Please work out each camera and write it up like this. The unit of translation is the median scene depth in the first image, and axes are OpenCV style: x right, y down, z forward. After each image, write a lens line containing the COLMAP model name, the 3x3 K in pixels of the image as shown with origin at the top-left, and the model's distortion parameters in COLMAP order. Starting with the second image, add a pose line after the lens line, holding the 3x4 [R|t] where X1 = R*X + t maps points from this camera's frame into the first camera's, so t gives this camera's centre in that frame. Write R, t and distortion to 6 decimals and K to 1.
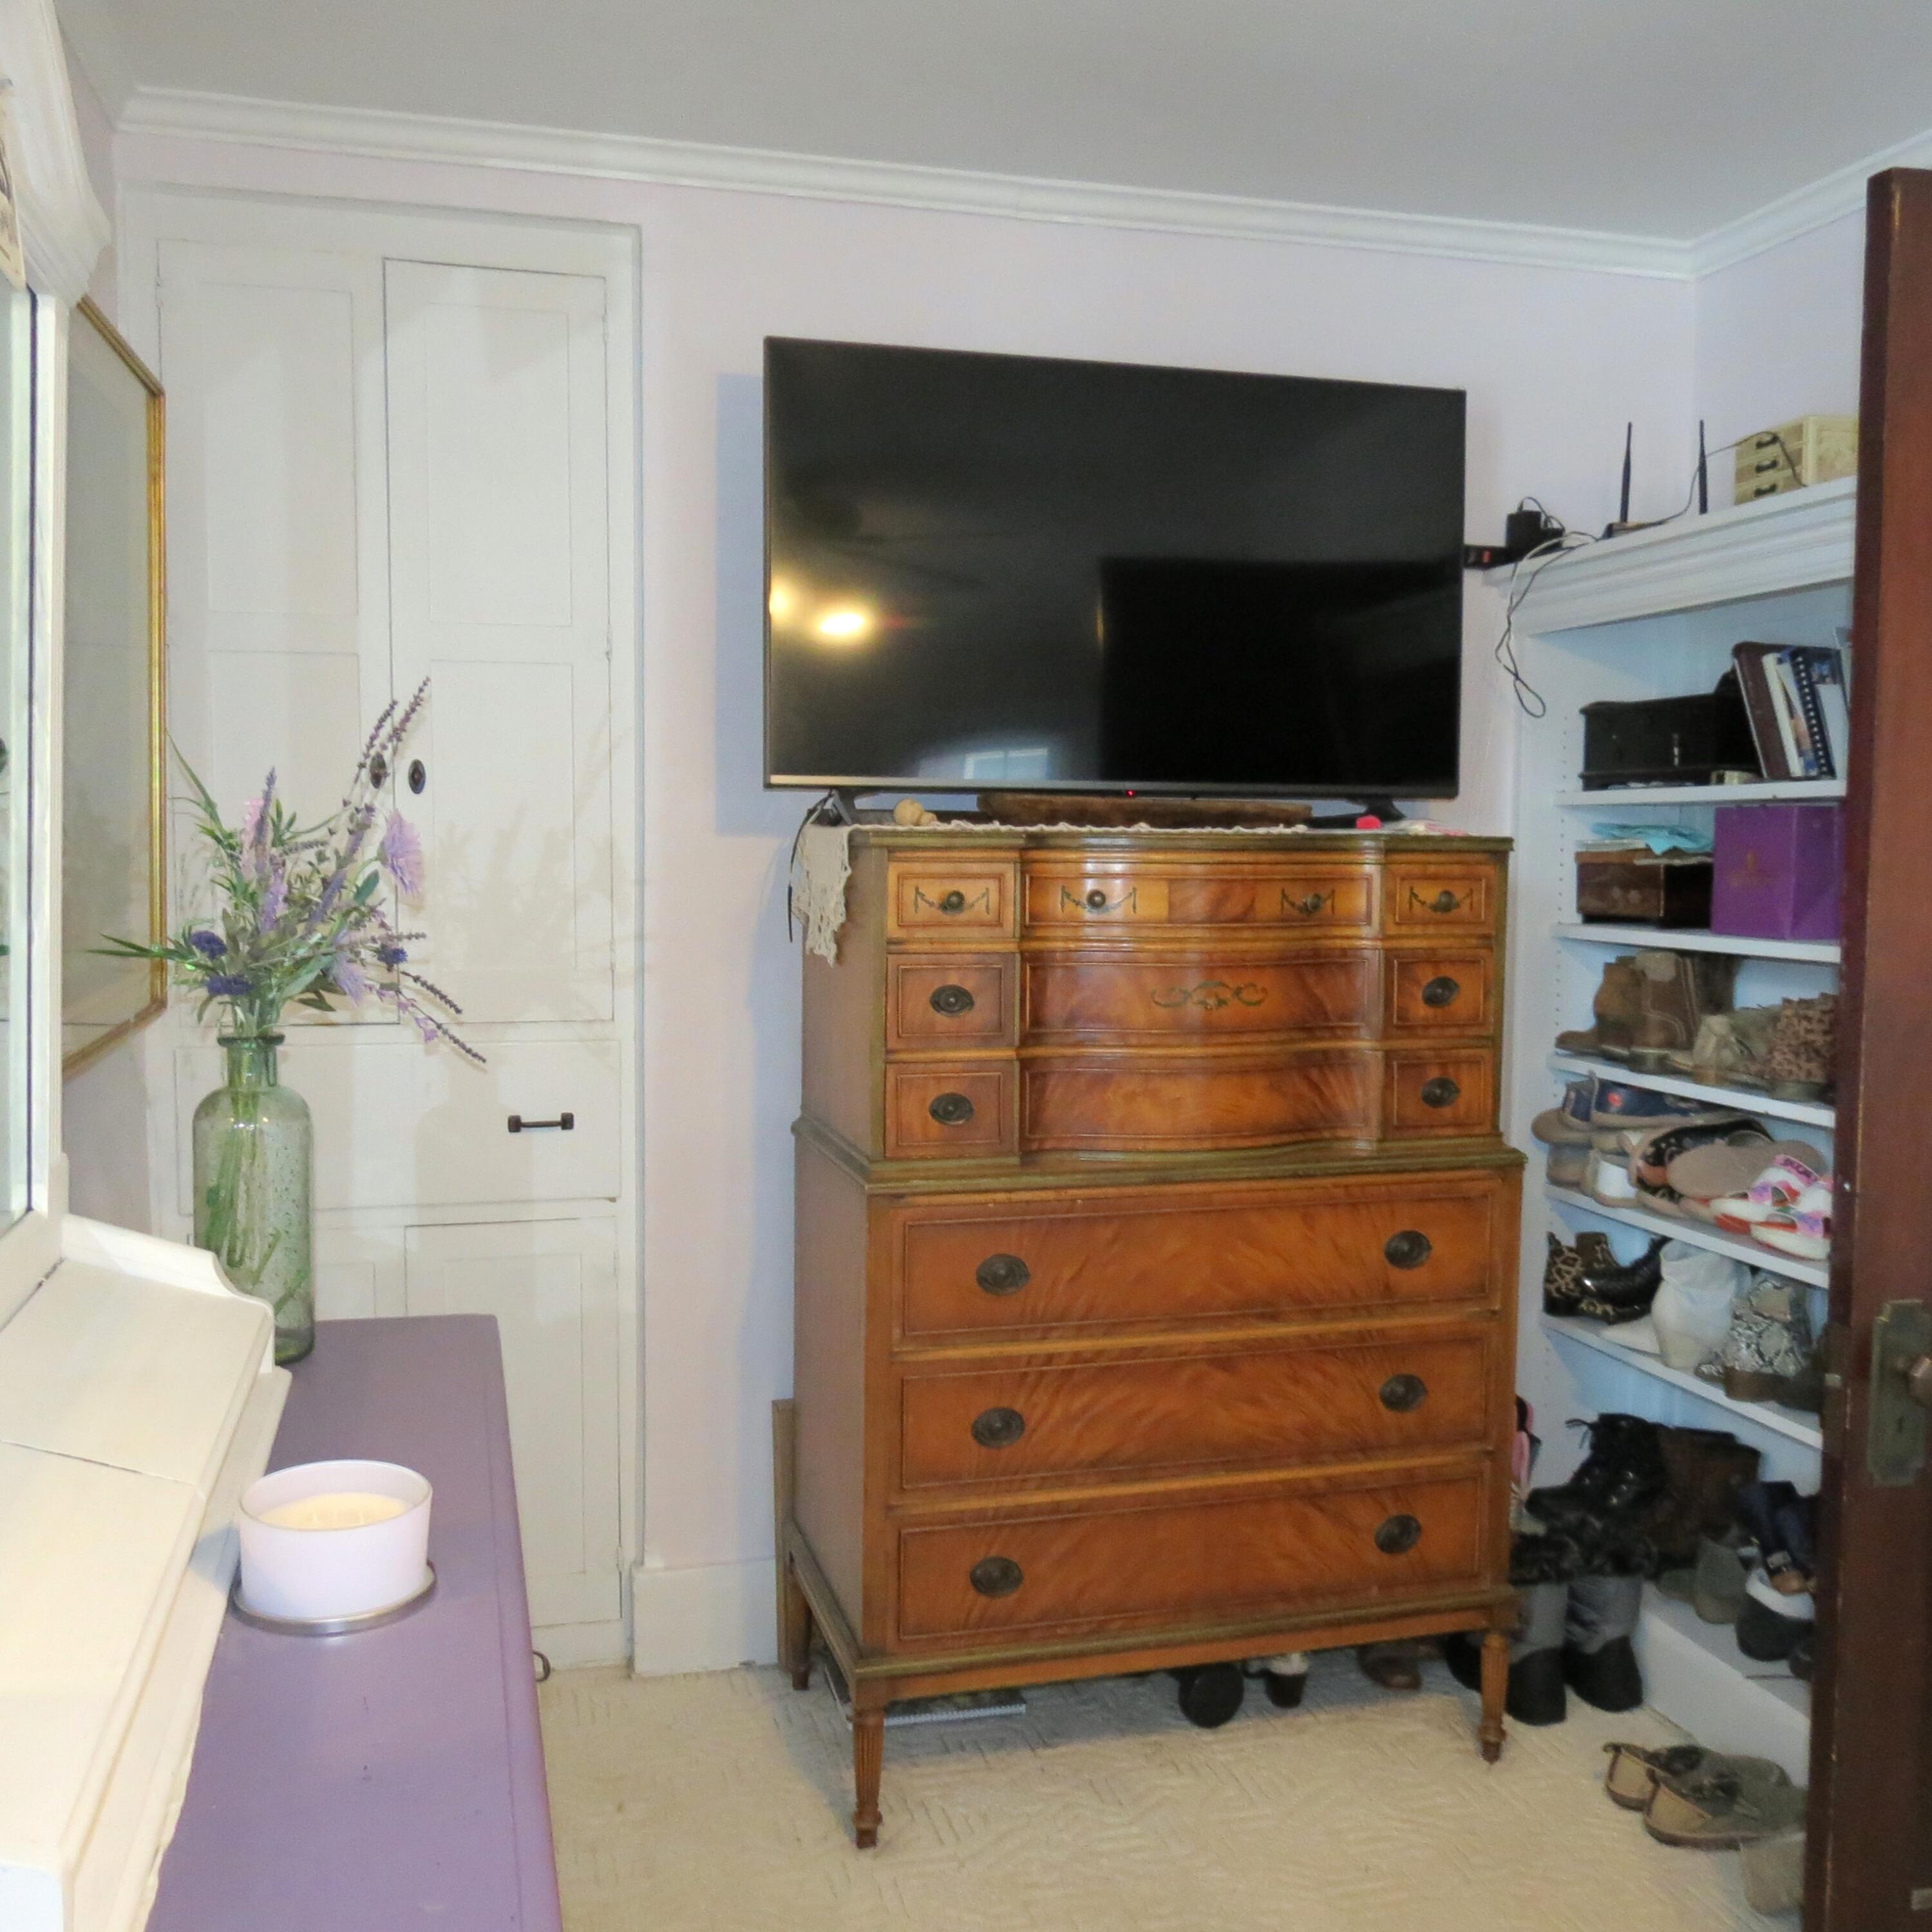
lens RADIAL K [[1847.6, 0, 963.9], [0, 1847.6, 968.1], [0, 0, 1]] dist [-0.032306, 0.019053]
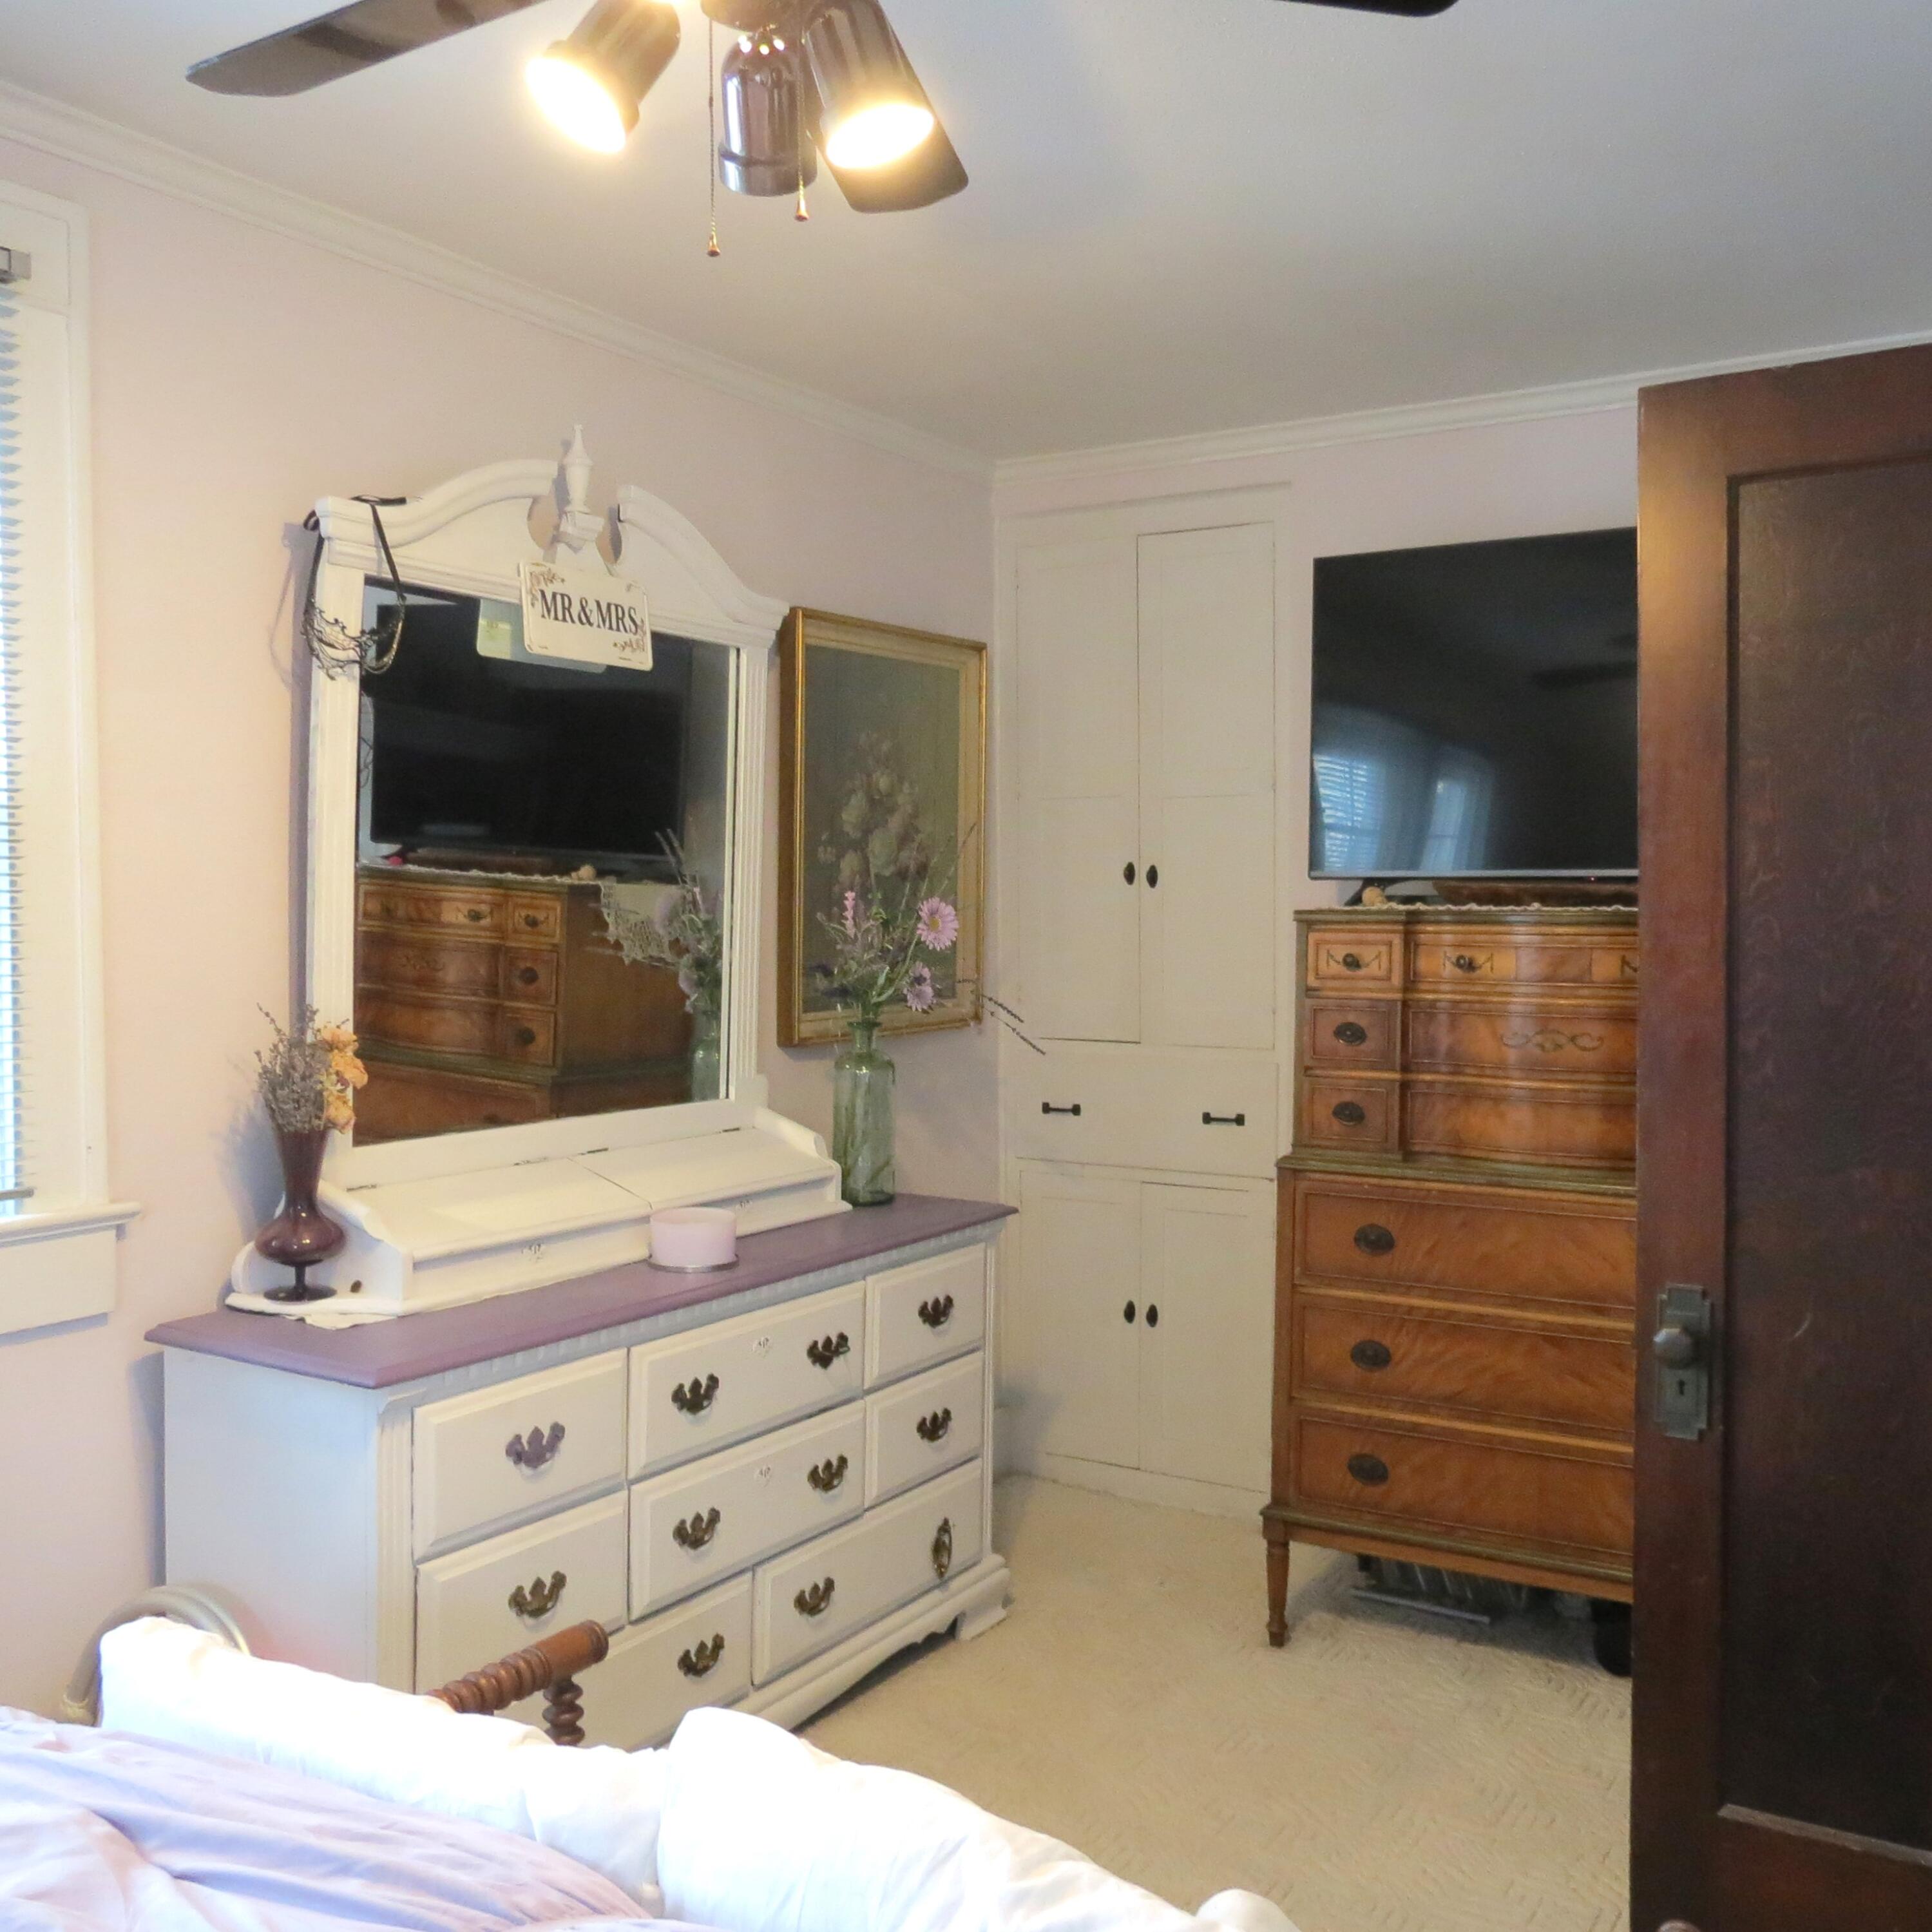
lens RADIAL K [[1847.6, 0, 963.9], [0, 1847.6, 968.1], [0, 0, 1]] dist [-0.032306, 0.019053]
pose [[0.687463, 0.016240, -0.726038, 0.776033], [-0.053764, 0.998145, -0.028581, 0.023288], [0.724227, 0.058683, 0.687060, -0.144762]]
